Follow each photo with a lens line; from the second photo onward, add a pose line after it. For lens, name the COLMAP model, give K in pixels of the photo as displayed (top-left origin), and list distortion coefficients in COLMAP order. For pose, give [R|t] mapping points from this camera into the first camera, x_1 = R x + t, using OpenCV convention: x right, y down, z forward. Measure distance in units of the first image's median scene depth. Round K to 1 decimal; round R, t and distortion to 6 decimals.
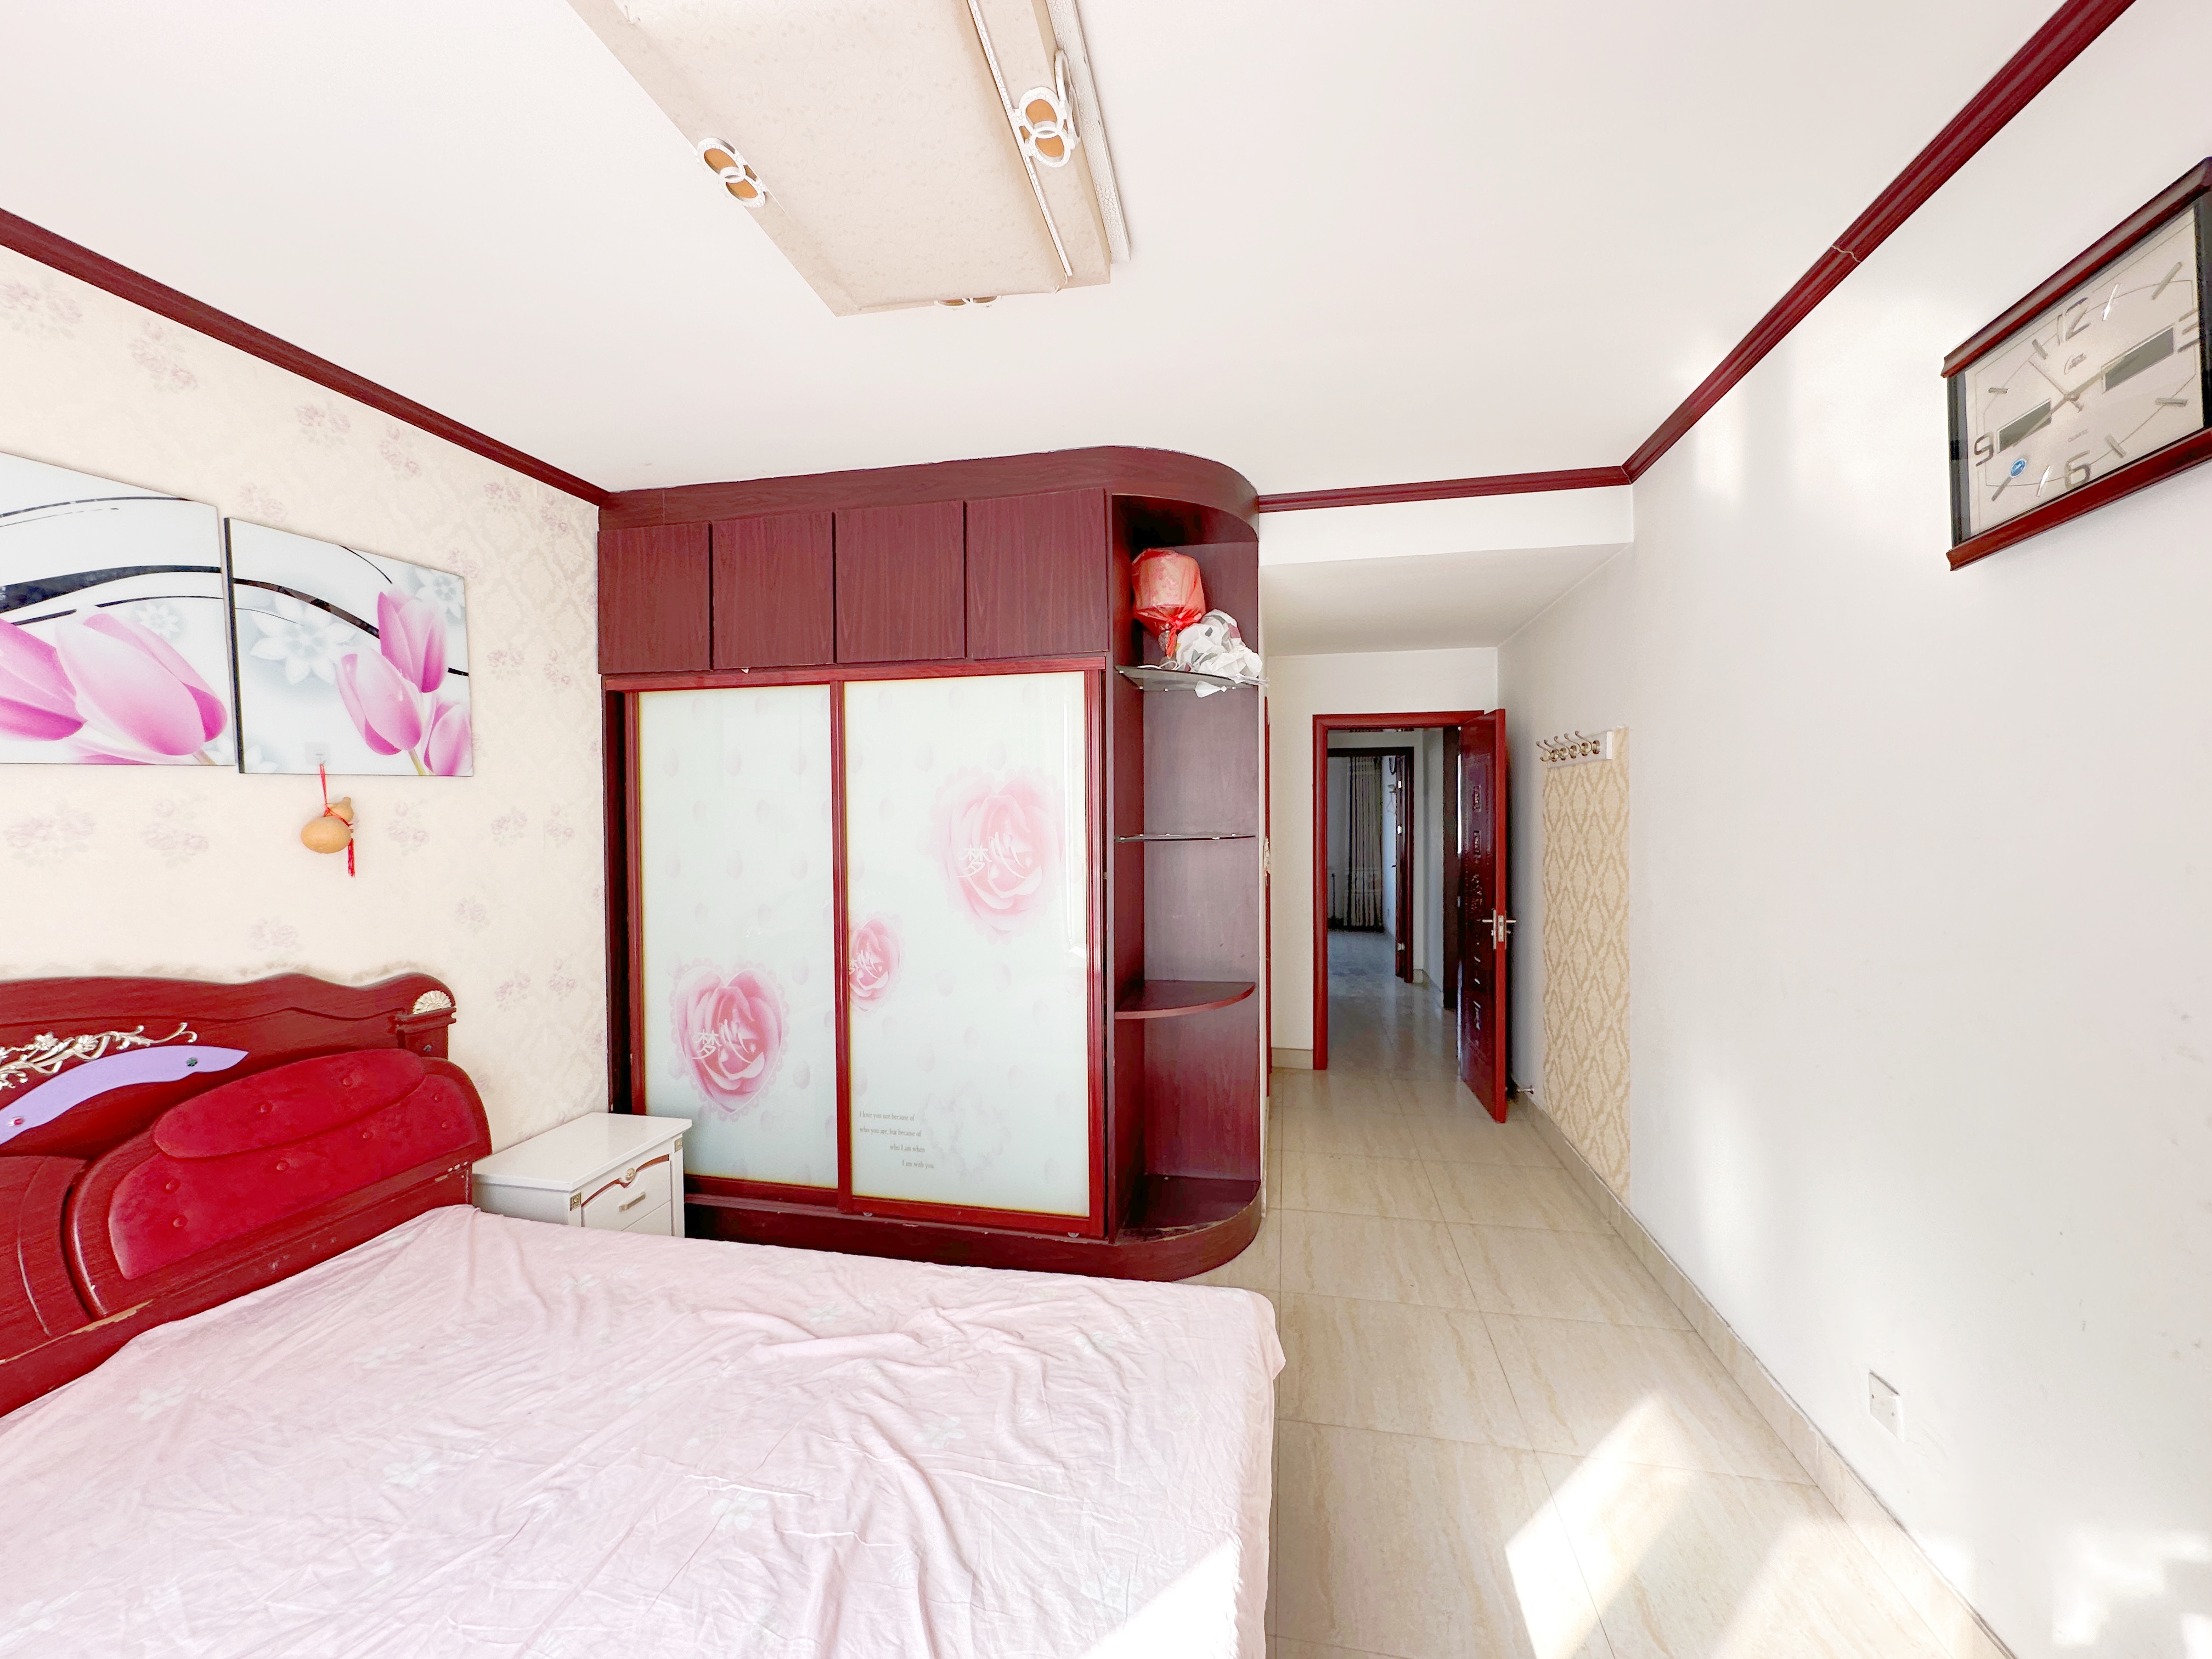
lens RADIAL K [[891.5, 0, 1107.1], [0, 891.5, 824.4], [0, 0, 1]] dist [-0.002972, -0.000247]
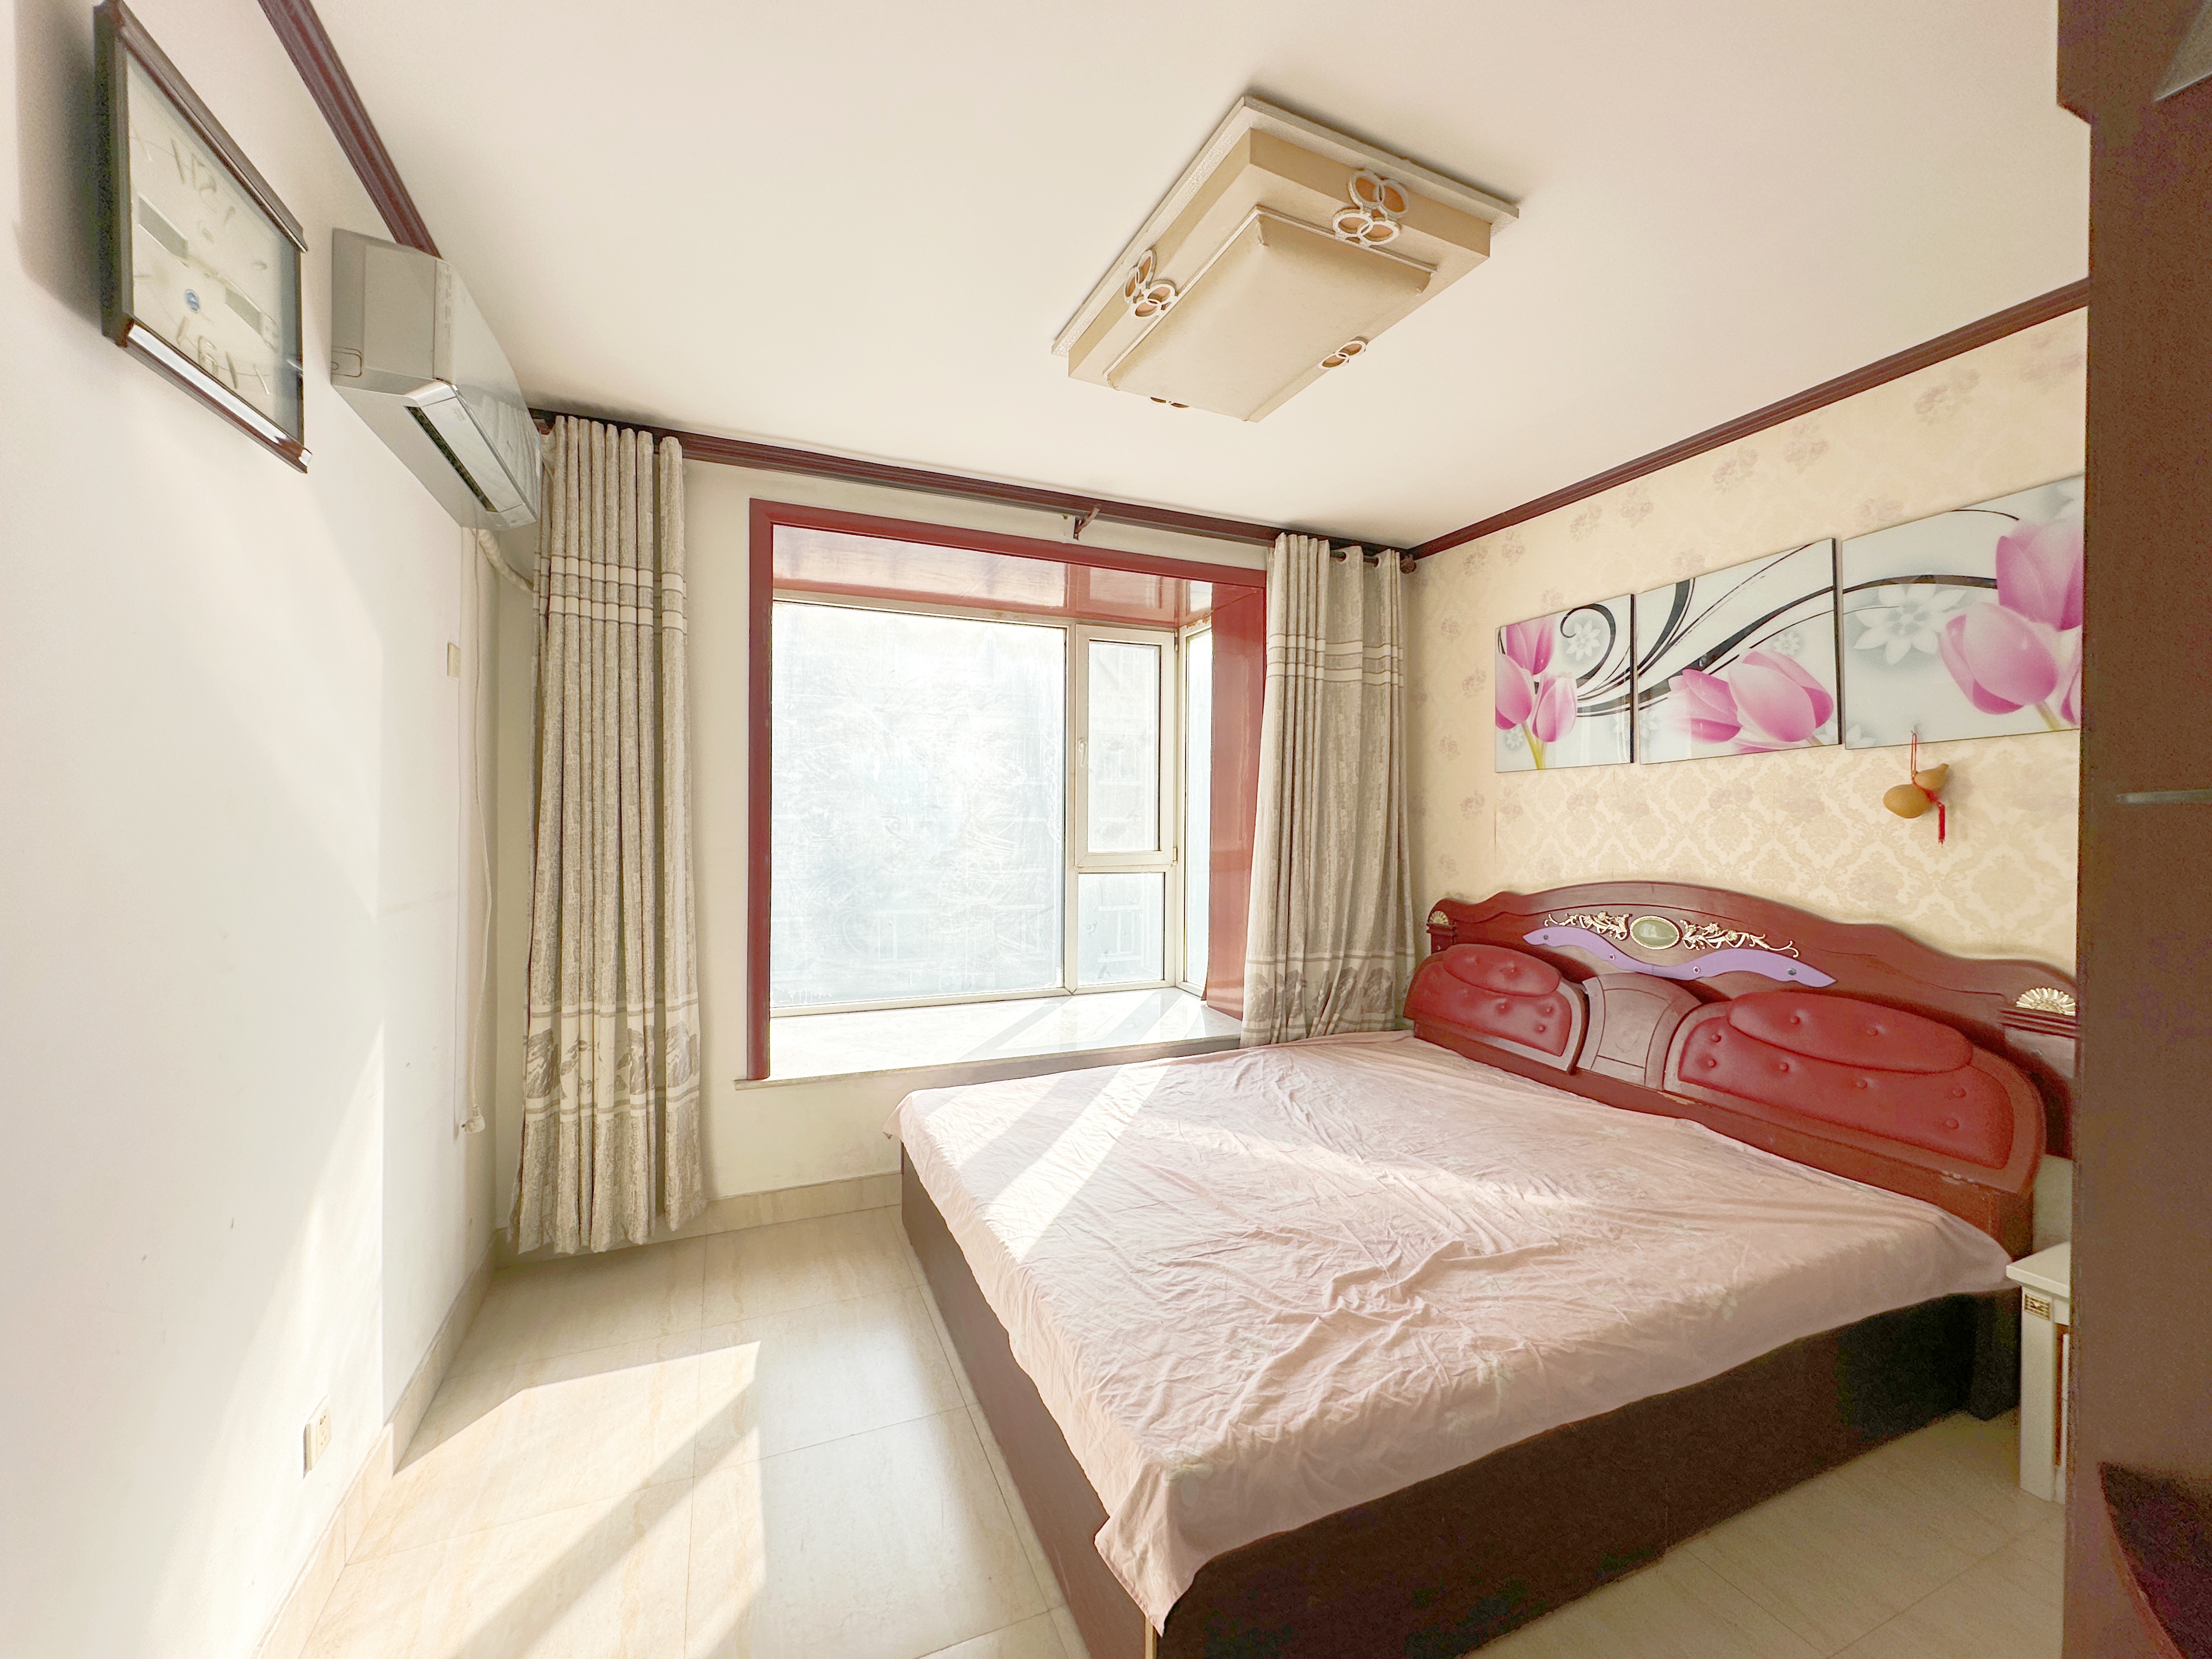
lens RADIAL K [[891.5, 0, 1108.2], [0, 891.5, 830.3], [0, 0, 1]] dist [-0.002972, -0.000247]
pose [[-0.829279, 0.004786, -0.558814, 0.542304], [-0.009025, 0.999718, 0.021955, 0.035025], [0.558762, 0.023251, -0.829002, 1.476771]]
